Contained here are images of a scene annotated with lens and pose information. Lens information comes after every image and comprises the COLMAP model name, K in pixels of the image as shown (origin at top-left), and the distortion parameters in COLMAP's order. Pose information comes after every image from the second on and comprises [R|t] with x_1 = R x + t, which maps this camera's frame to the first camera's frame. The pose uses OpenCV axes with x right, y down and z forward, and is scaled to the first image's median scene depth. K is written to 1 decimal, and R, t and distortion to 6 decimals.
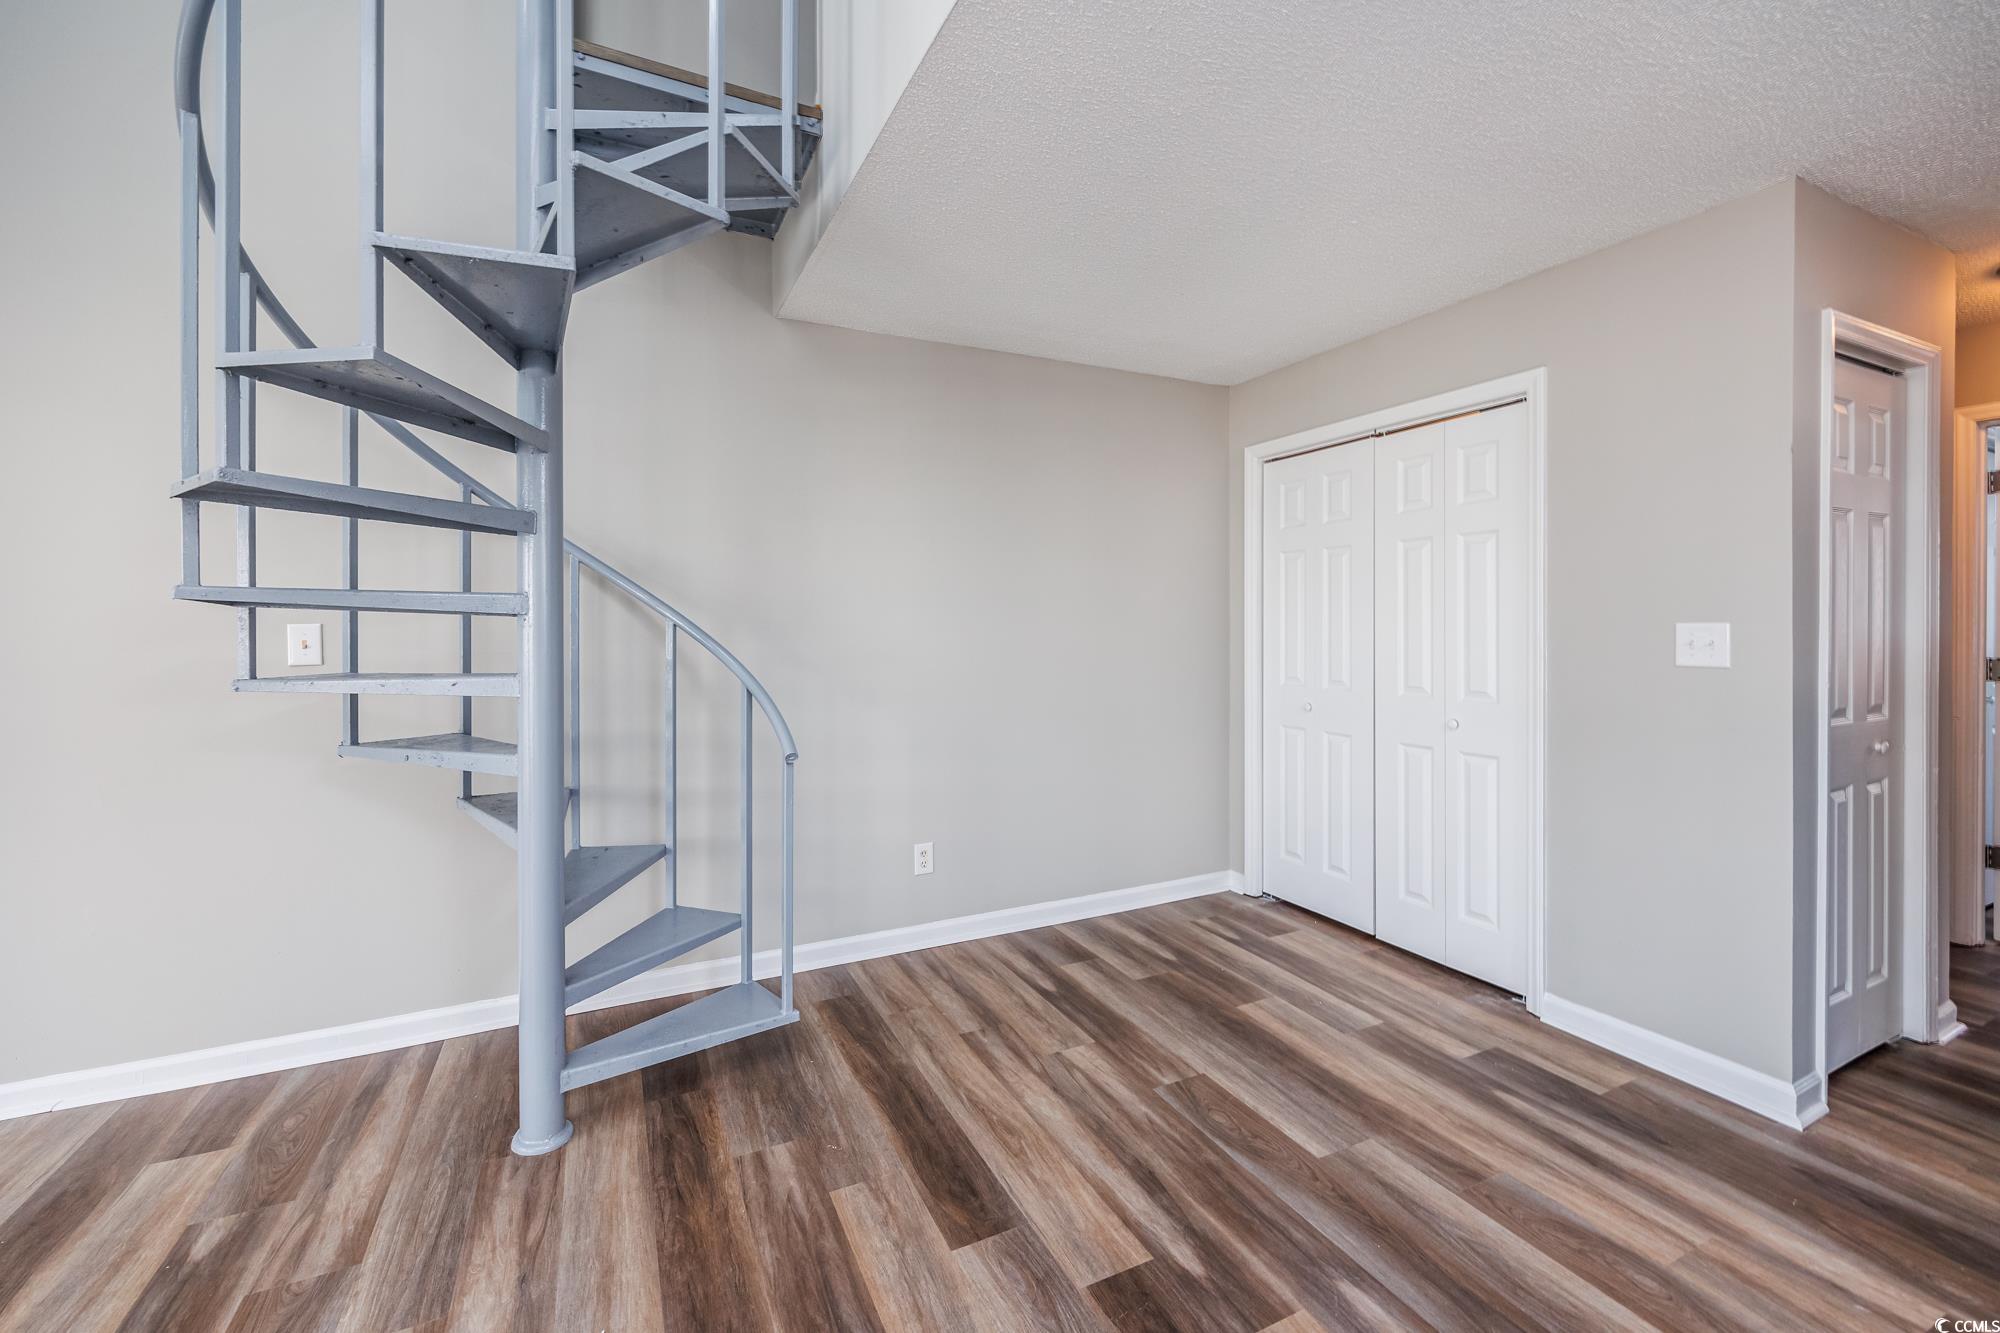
lens RADIAL K [[817.8, 0, 999.1], [0, 817.8, 629.9], [0, 0, 1]] dist [-0.000773, -0.000199]
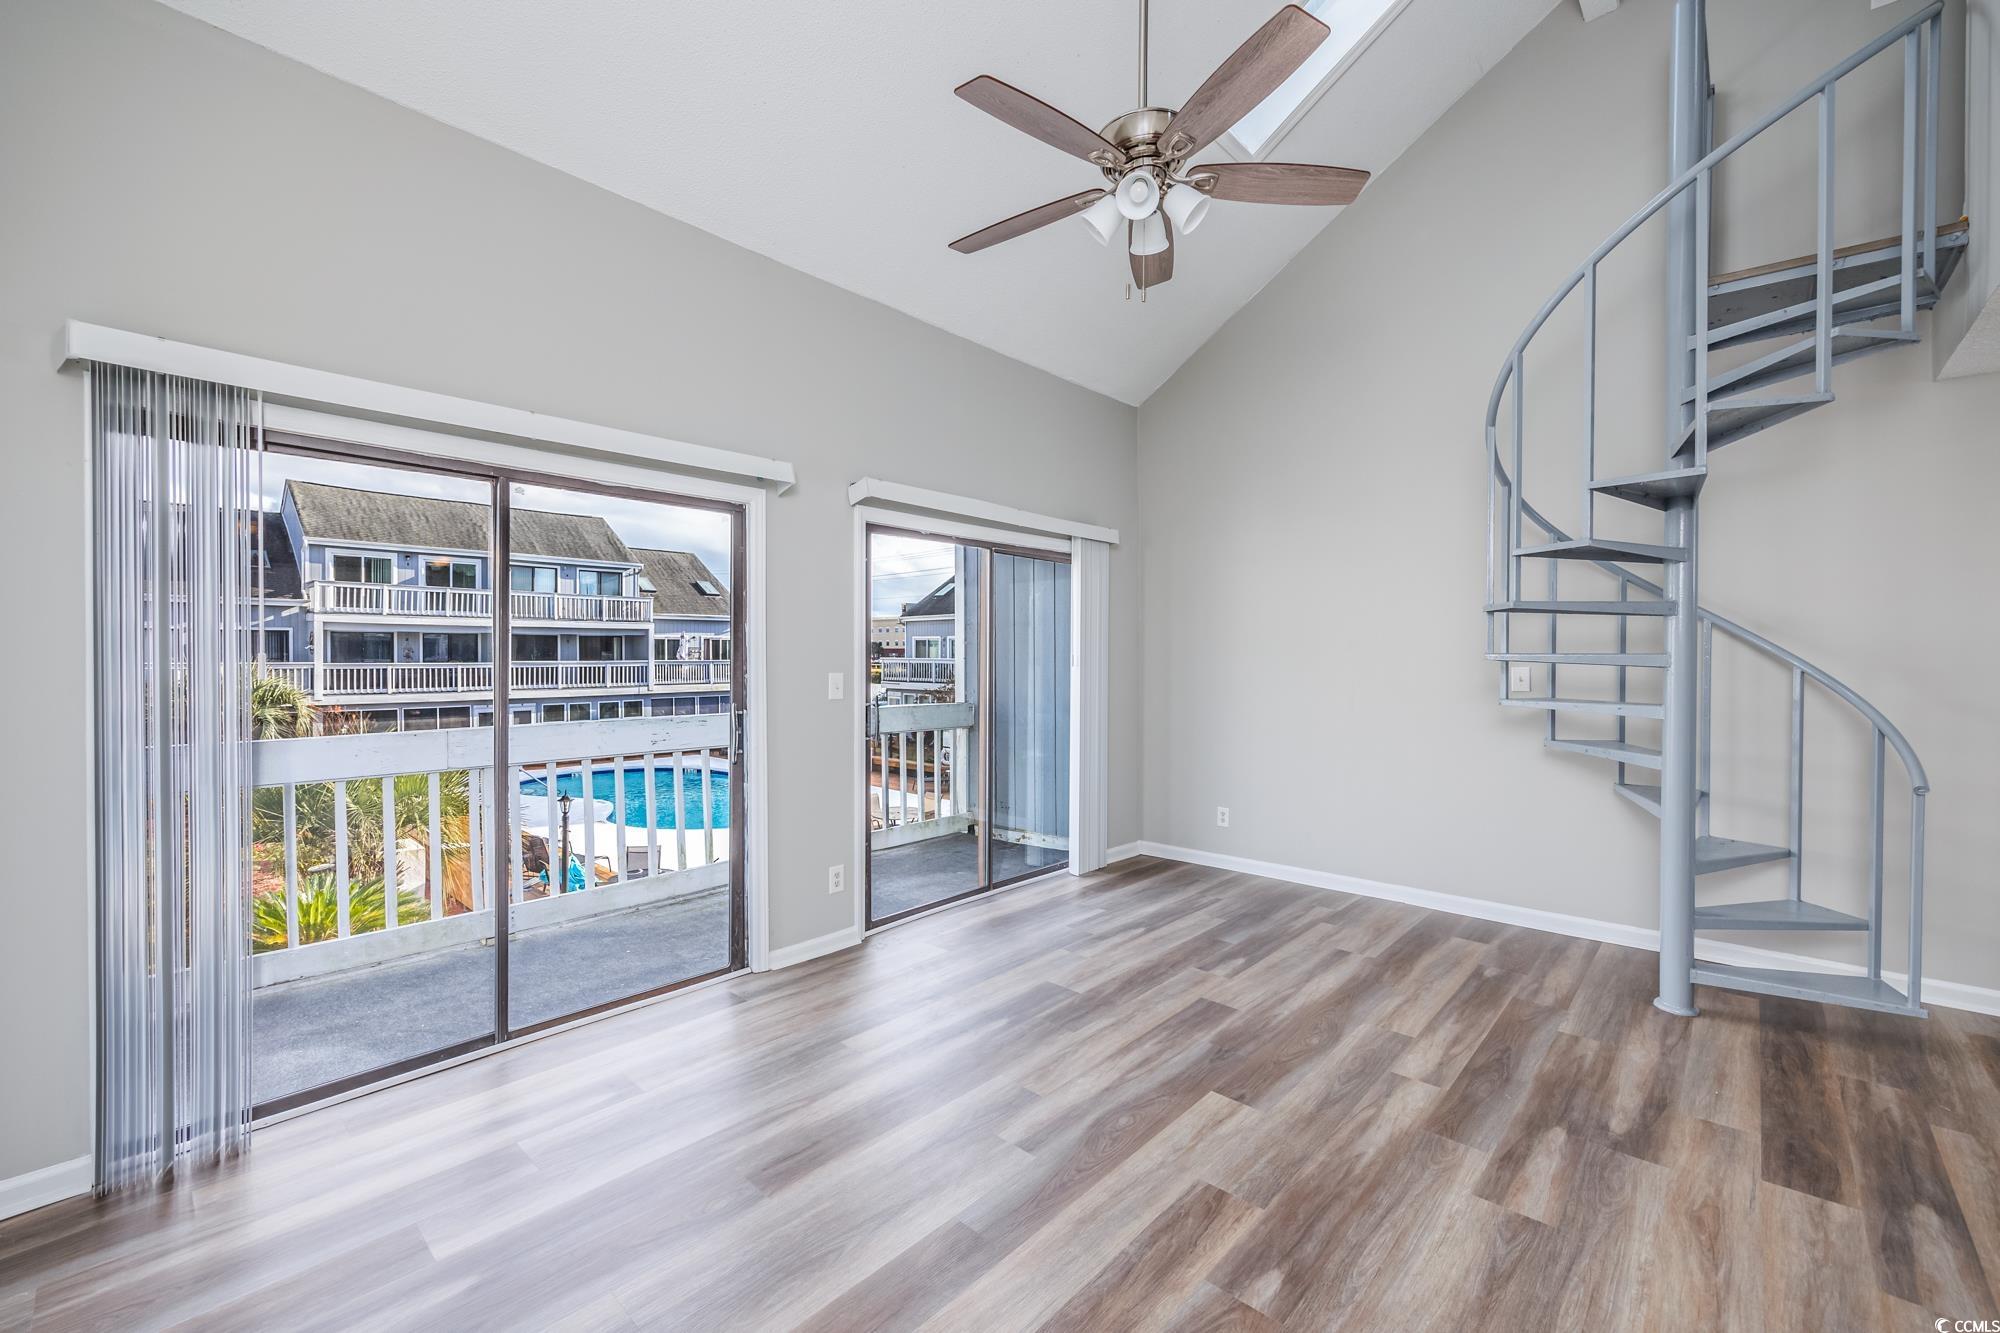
lens RADIAL K [[830.7, 0, 986.8], [0, 830.7, 661.0], [0, 0, 1]] dist [-0.000765, 0.000083]
pose [[0.362276, 0.013041, -0.931980, 0.434333], [-0.003099, 0.999913, 0.012787, -0.047582], [0.932066, -0.001744, 0.362285, -0.801585]]
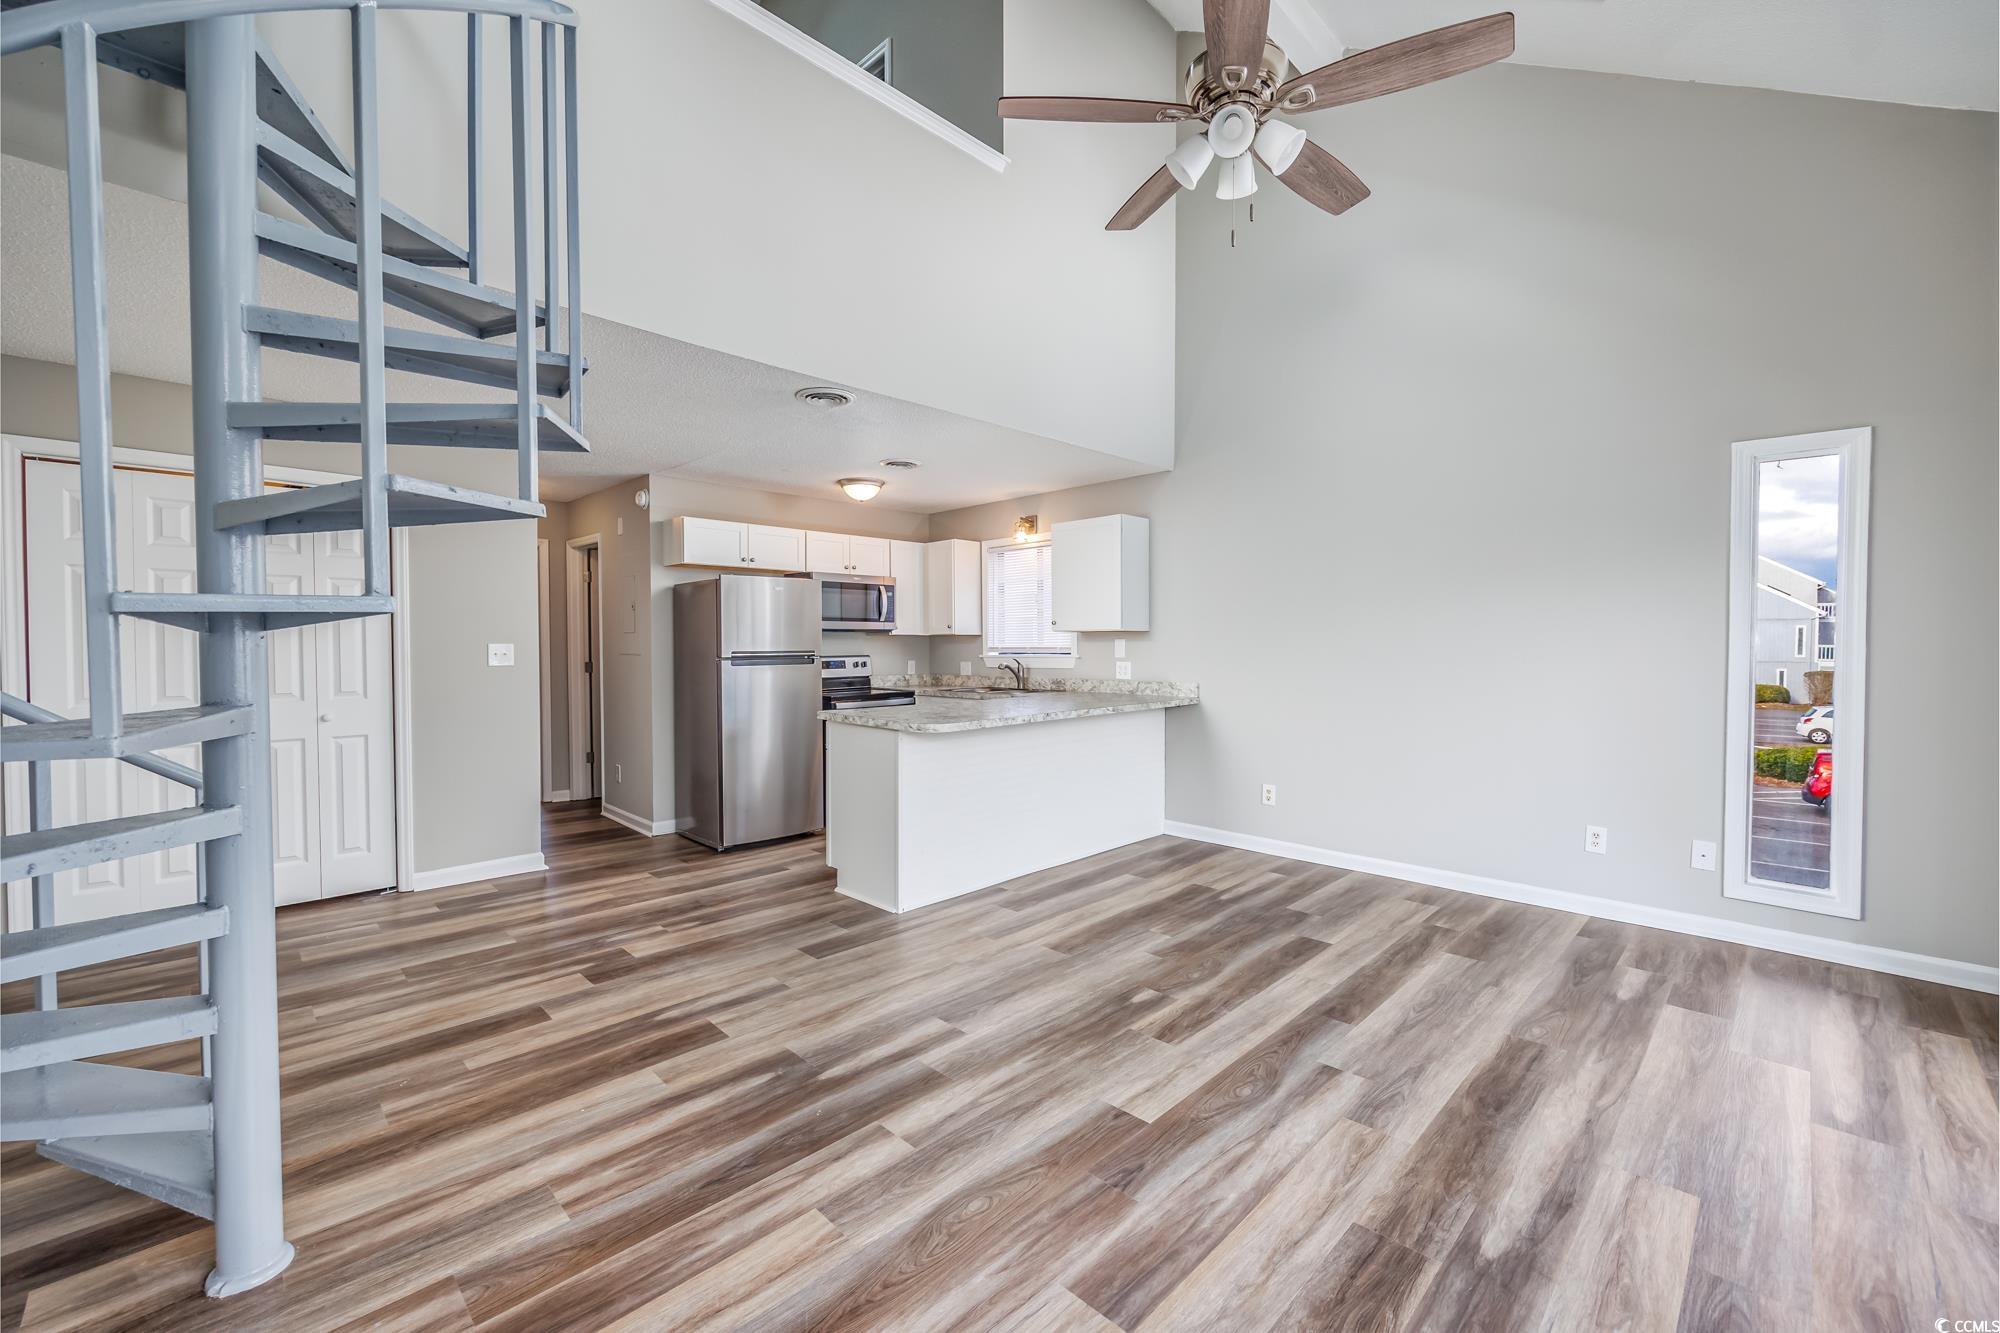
lens RADIAL K [[801.2, 0, 1000.0], [0, 801.2, 666.5], [0, 0, 1]] dist [0.000840, 0.000082]
pose [[-0.333569, -0.020962, 0.942493, -1.631658], [0.005251, 0.999696, 0.024093, -0.002593], [-0.942711, 0.012986, -0.333357, 0.573864]]
